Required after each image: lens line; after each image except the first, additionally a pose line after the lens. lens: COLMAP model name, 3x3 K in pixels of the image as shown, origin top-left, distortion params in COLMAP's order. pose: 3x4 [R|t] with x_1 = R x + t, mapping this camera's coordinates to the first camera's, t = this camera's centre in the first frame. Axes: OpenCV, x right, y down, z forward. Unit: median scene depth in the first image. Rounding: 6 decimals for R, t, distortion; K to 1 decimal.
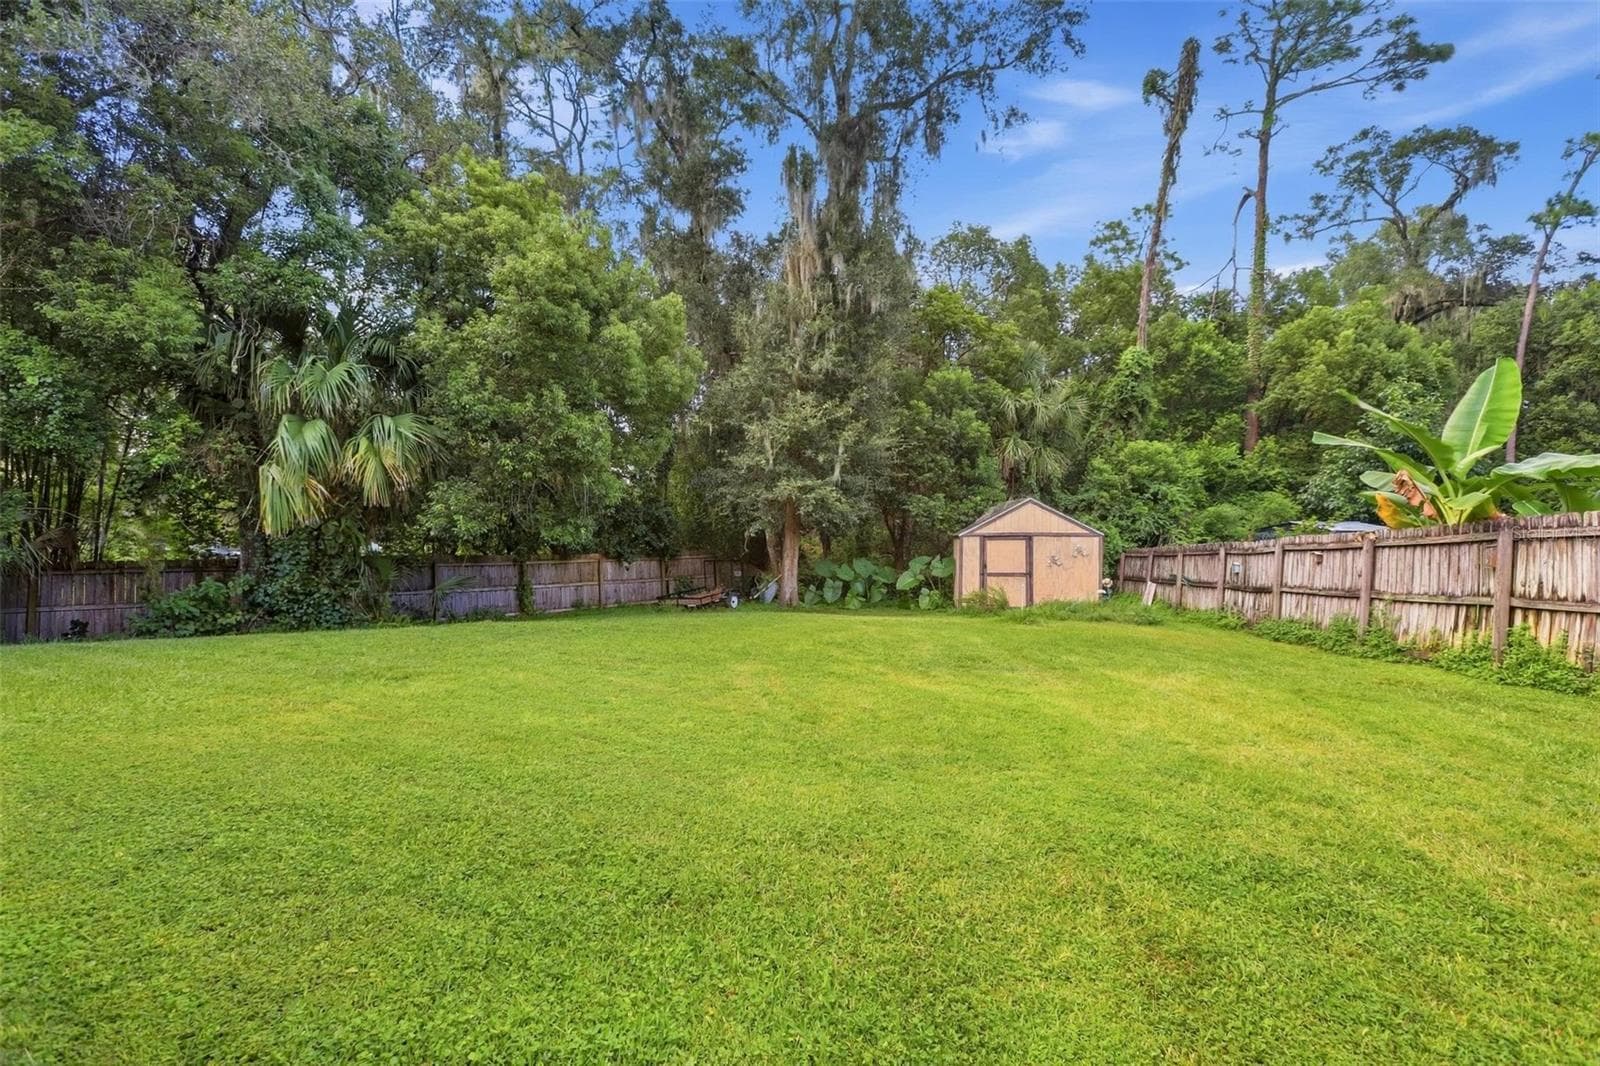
lens RADIAL K [[707.1, 0, 800.0], [0, 707.1, 533.0], [0, 0, 1]] dist [-0.001223, 0.000265]
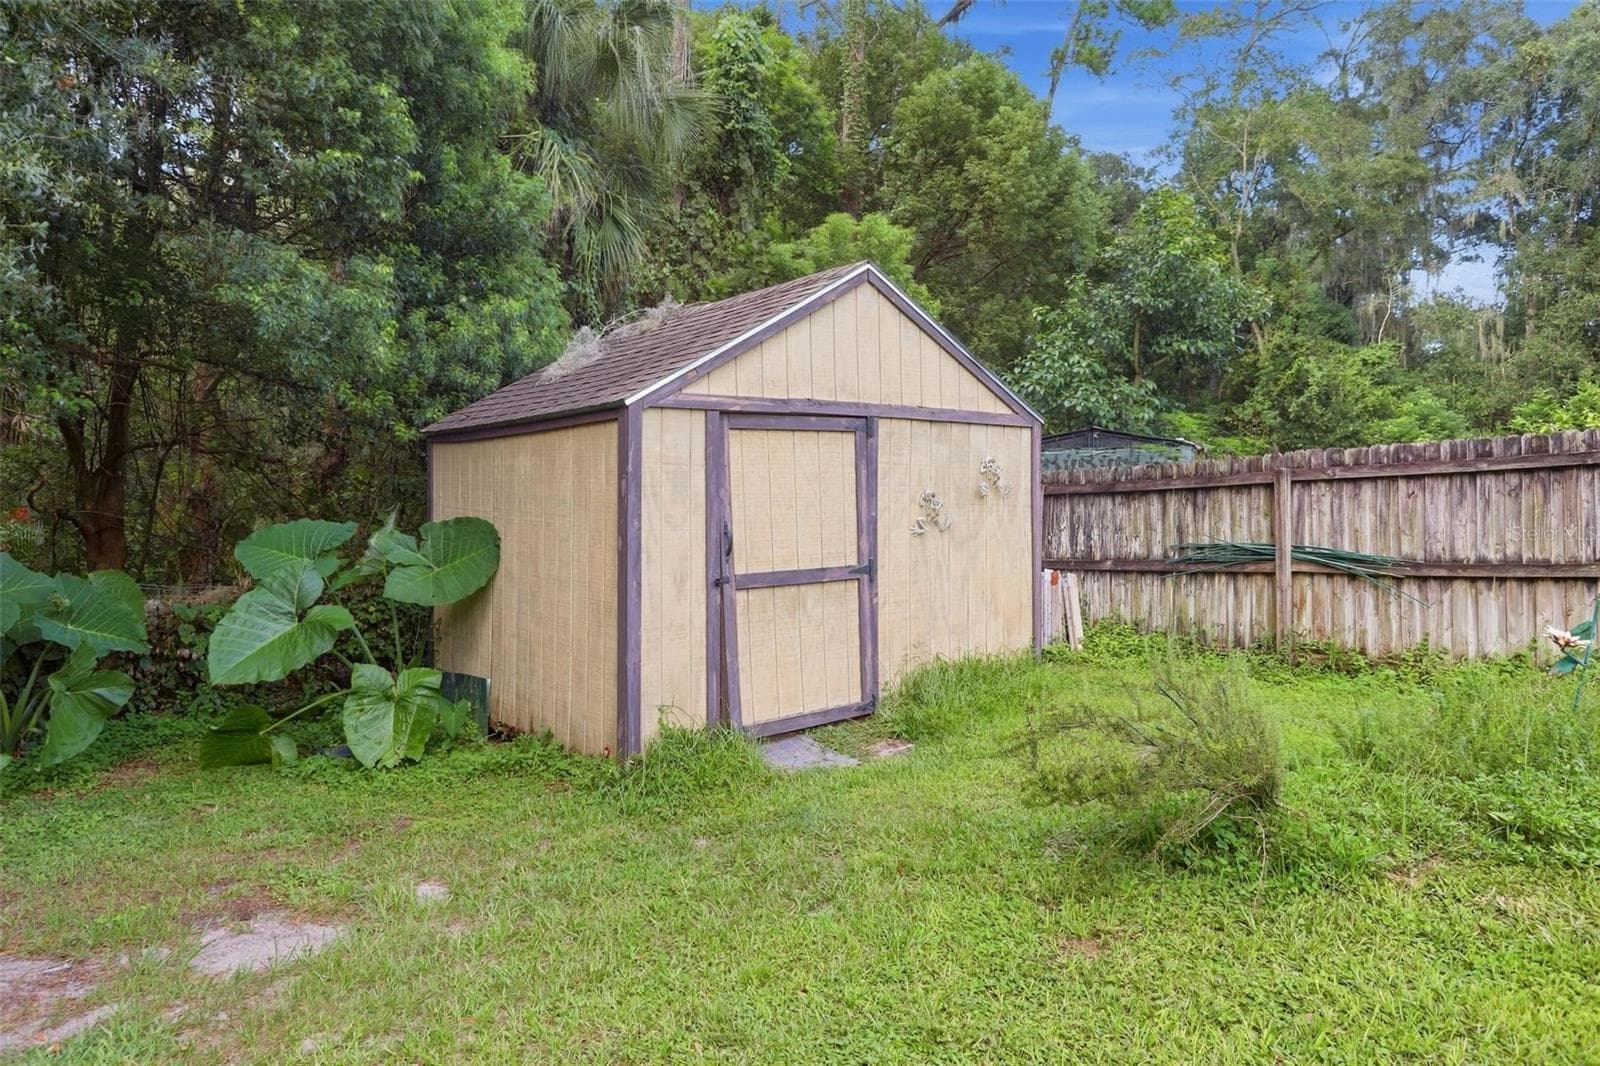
lens RADIAL K [[1029.2, 0, 801.3], [0, 1029.2, 527.4], [0, 0, 1]] dist [-0.000506, -0.000934]
pose [[0.668944, -0.033298, 0.742567, 0.034070], [0.008562, 0.999275, 0.037096, 0.025950], [-0.743264, -0.018458, 0.668744, 0.684178]]
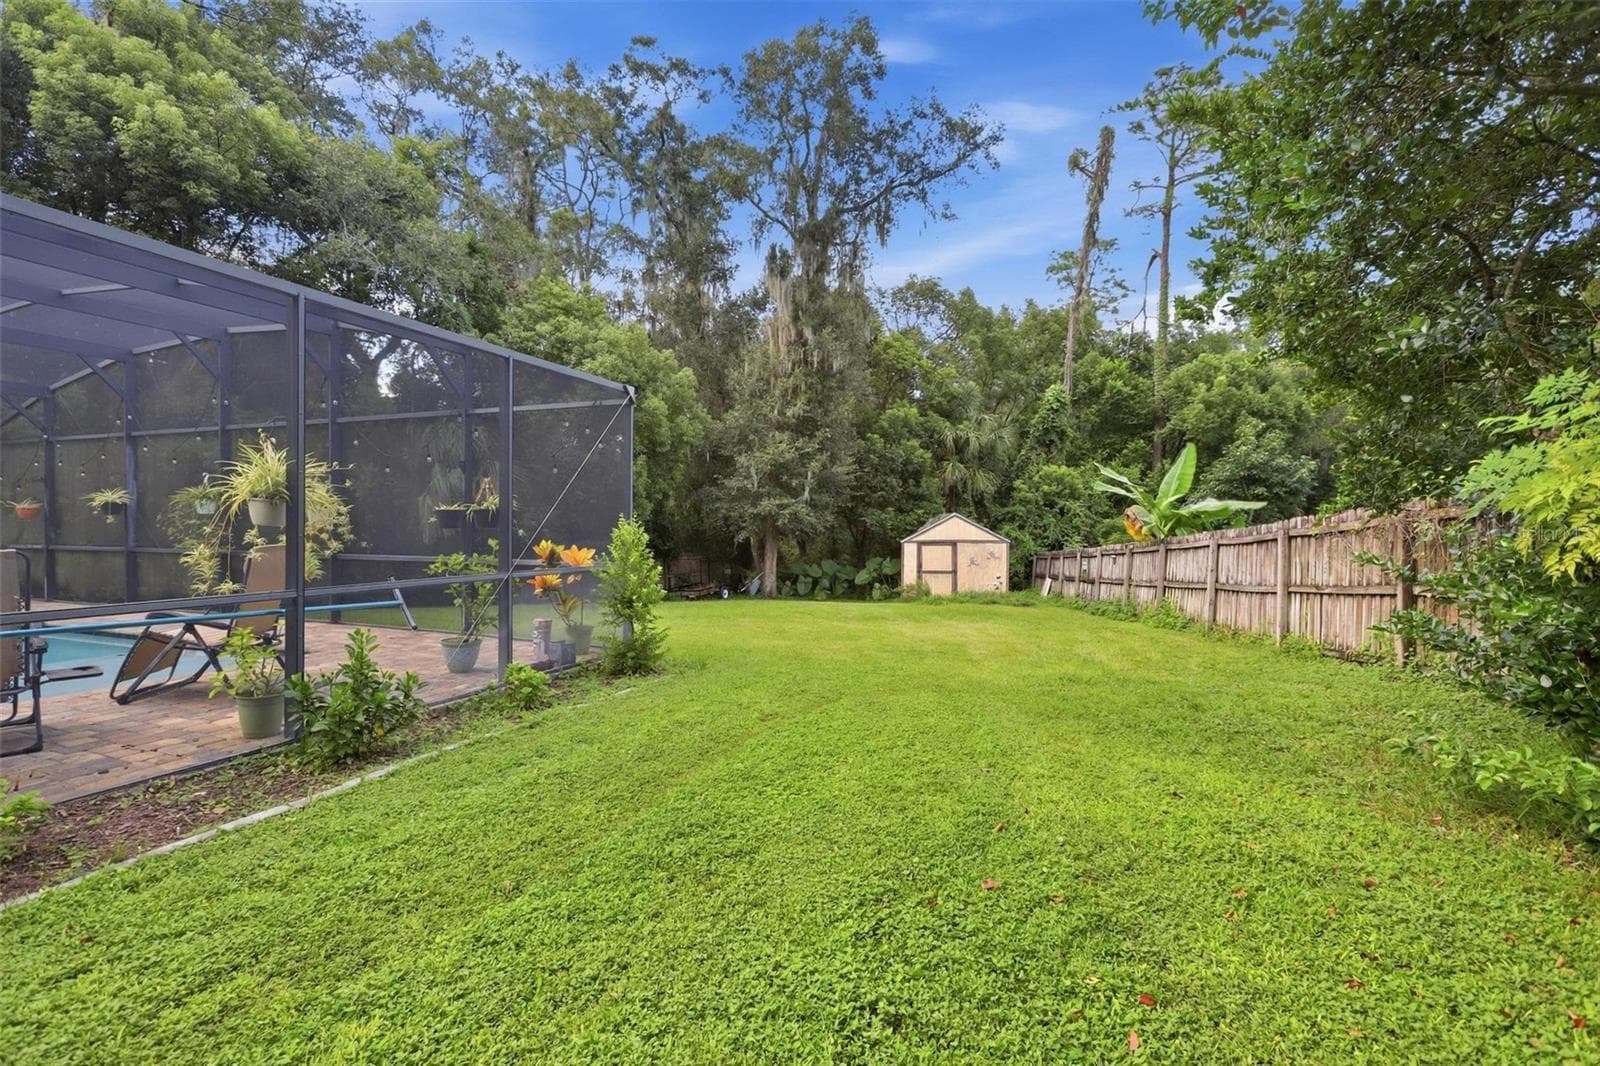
lens RADIAL K [[729.2, 0, 800.0], [0, 729.2, 533.0], [0, 0, 1]] dist [-0.000400, -0.000051]
pose [[0.999642, 0.003333, 0.026565, 0.004137], [-0.003320, 0.999994, -0.000554, -0.009981], [-0.026567, 0.000465, 0.999647, -0.294482]]
